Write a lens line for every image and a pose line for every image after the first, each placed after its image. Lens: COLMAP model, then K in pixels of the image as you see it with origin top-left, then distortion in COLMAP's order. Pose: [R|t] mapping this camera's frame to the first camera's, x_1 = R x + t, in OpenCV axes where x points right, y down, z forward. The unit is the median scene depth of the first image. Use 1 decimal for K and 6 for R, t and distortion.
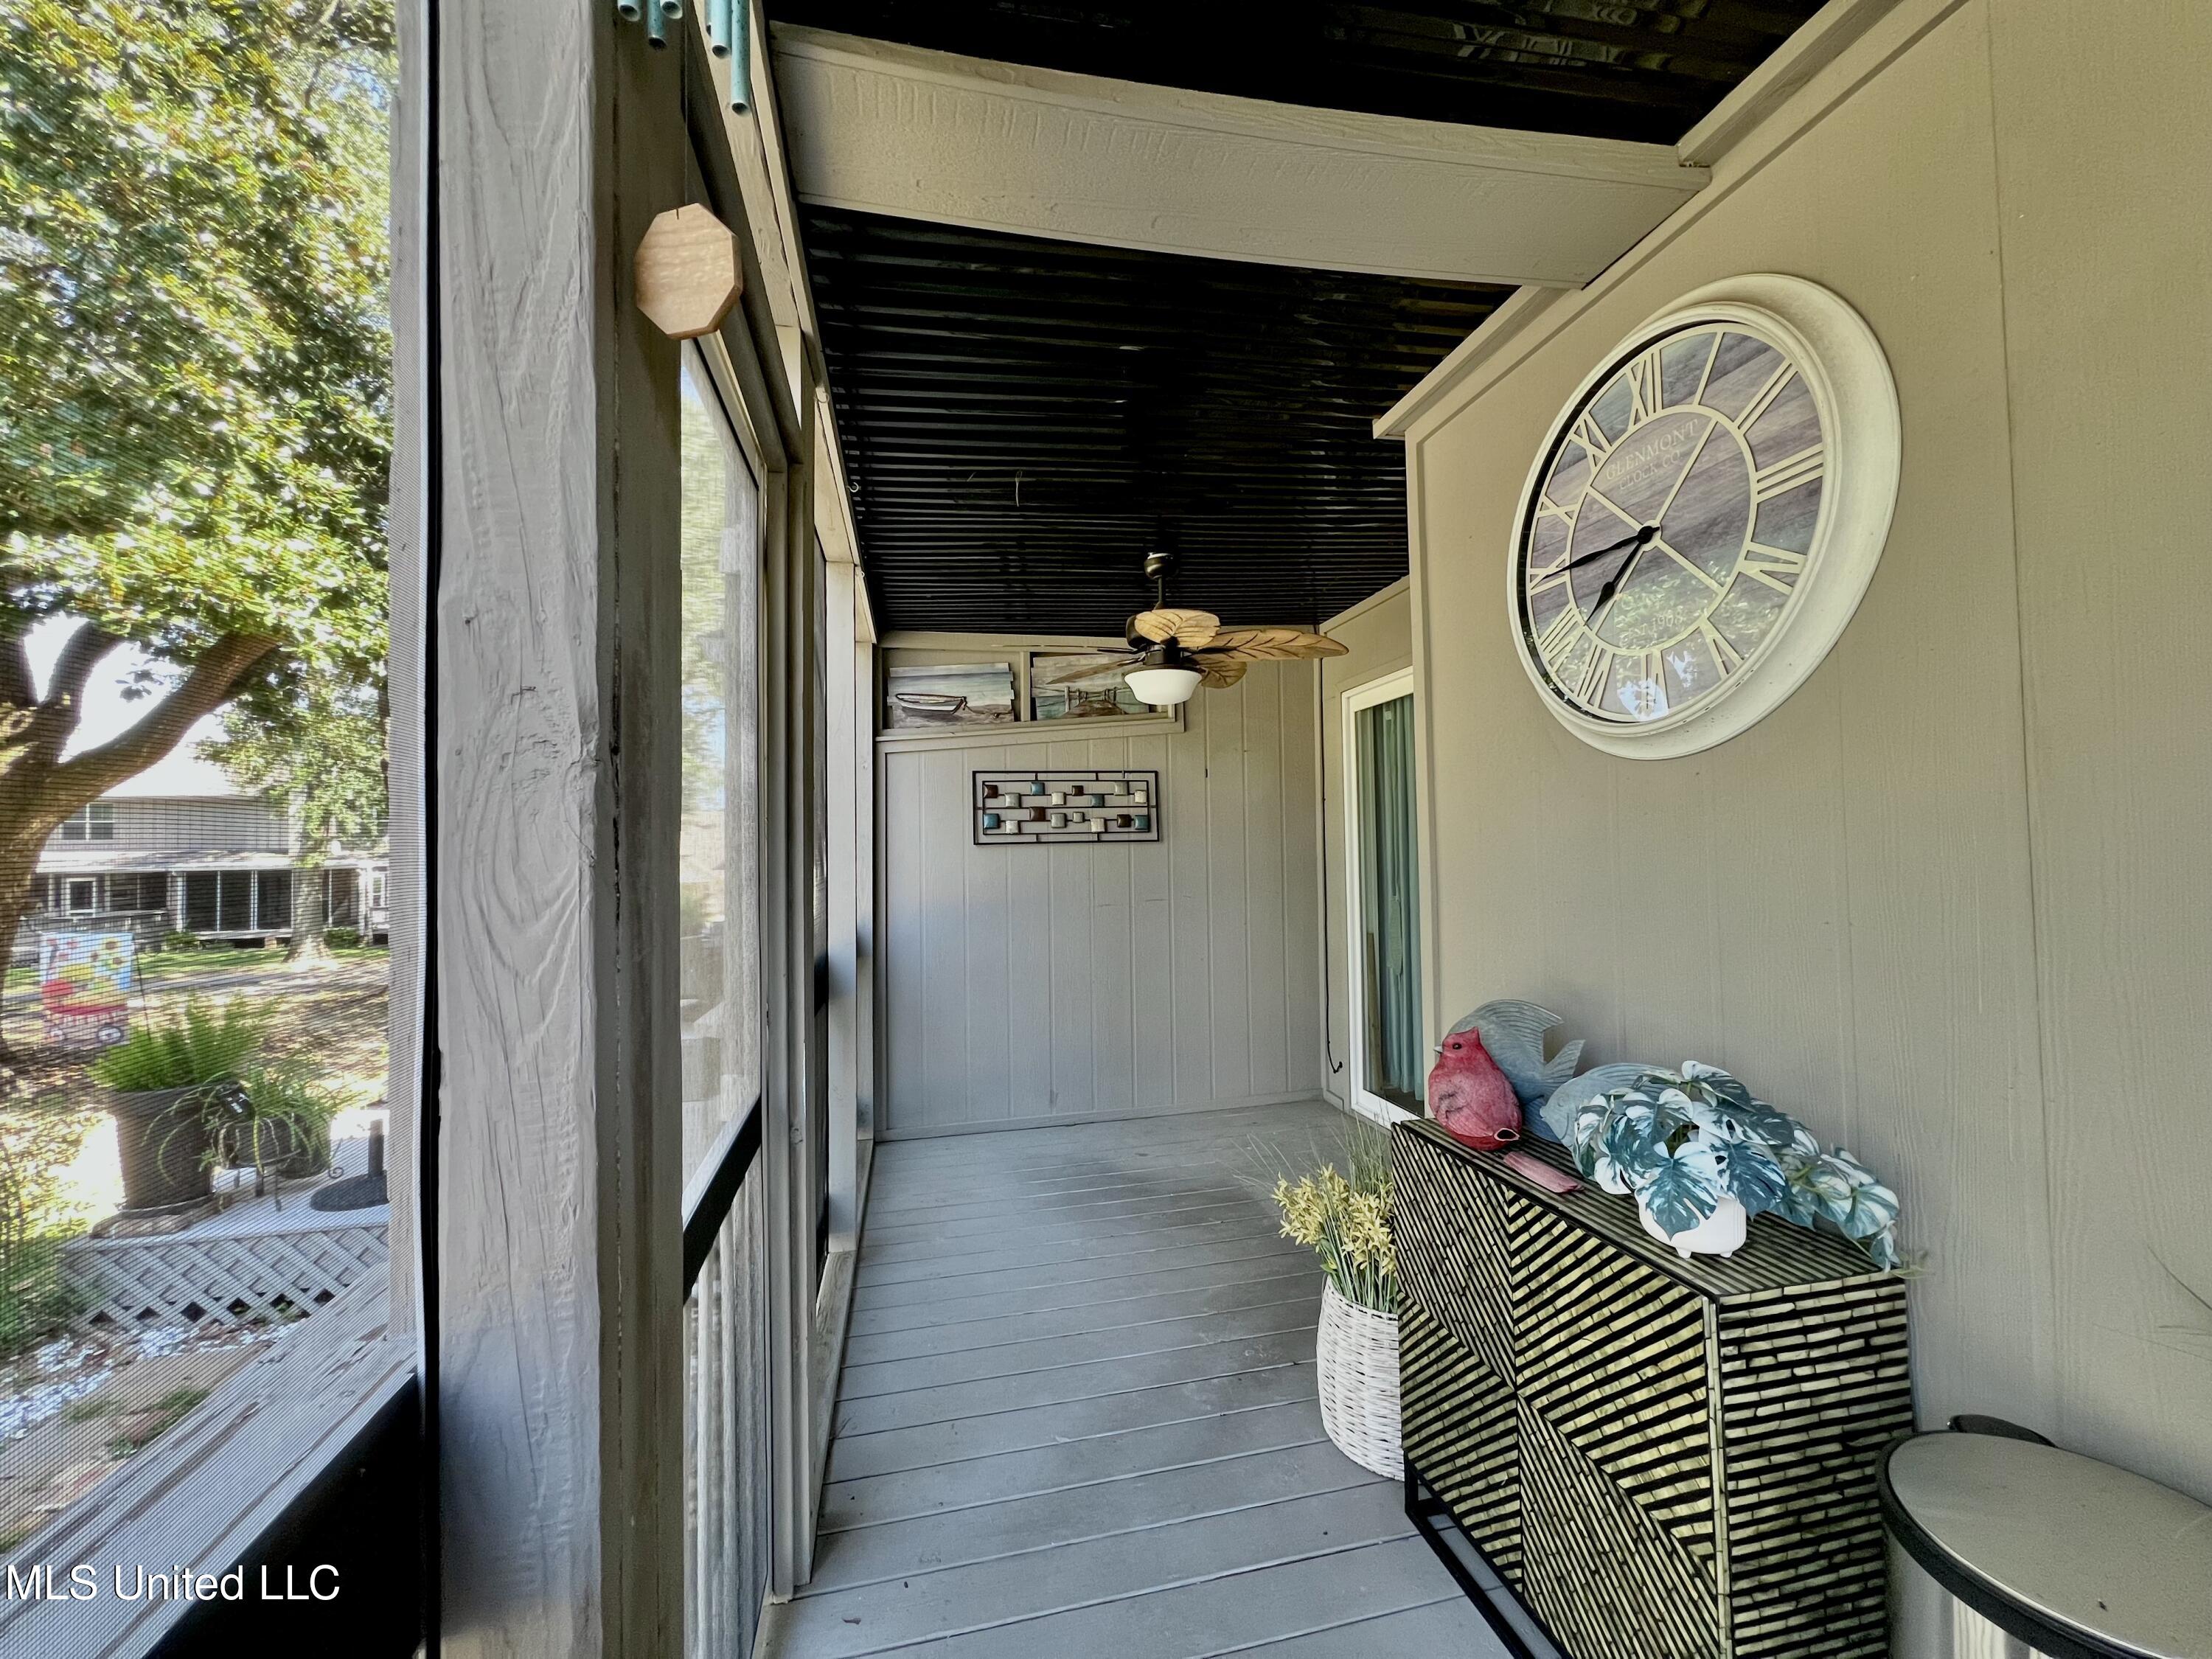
lens RADIAL K [[882.7, 0, 1098.1], [0, 882.7, 828.9], [0, 0, 1]] dist [-0.000974, 0.000329]
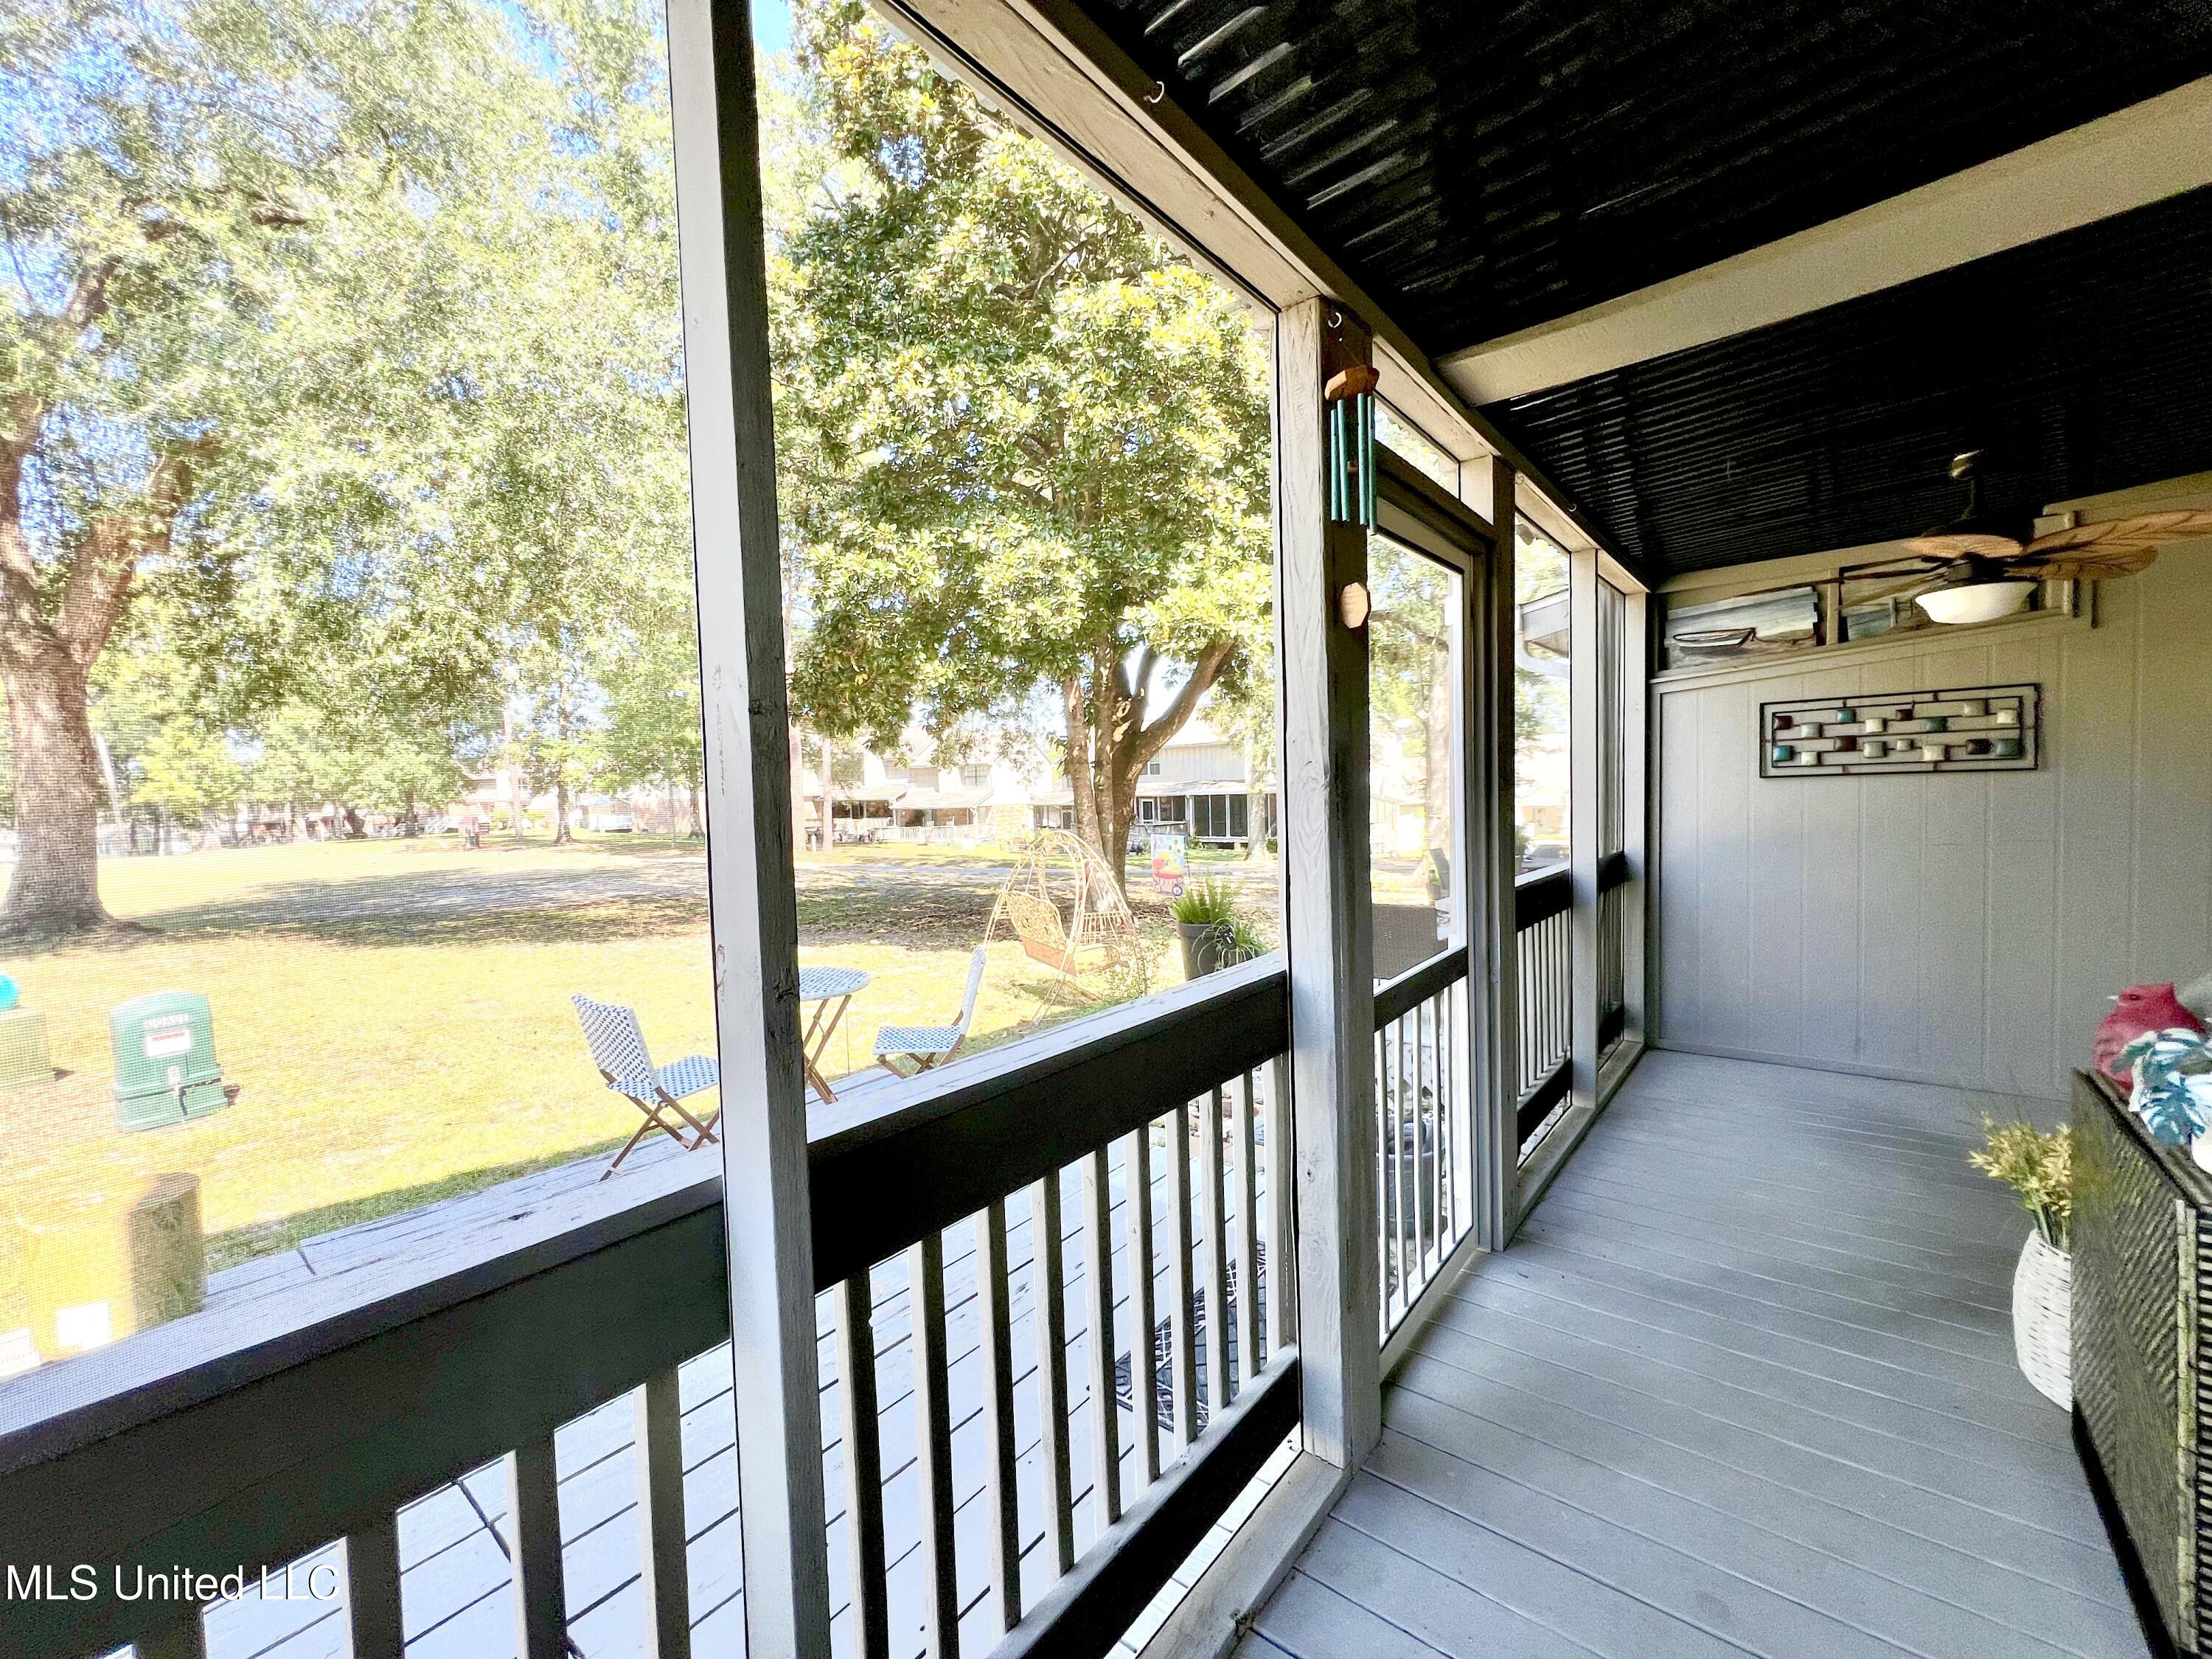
lens RADIAL K [[882.7, 0, 1126.2], [0, 882.7, 830.3], [0, 0, 1]] dist [-0.000974, 0.000329]
pose [[0.640250, 0.031182, -0.767533, 0.129071], [0.037301, 0.996735, 0.071609, -0.016295], [0.767260, -0.074477, 0.636997, -0.144470]]
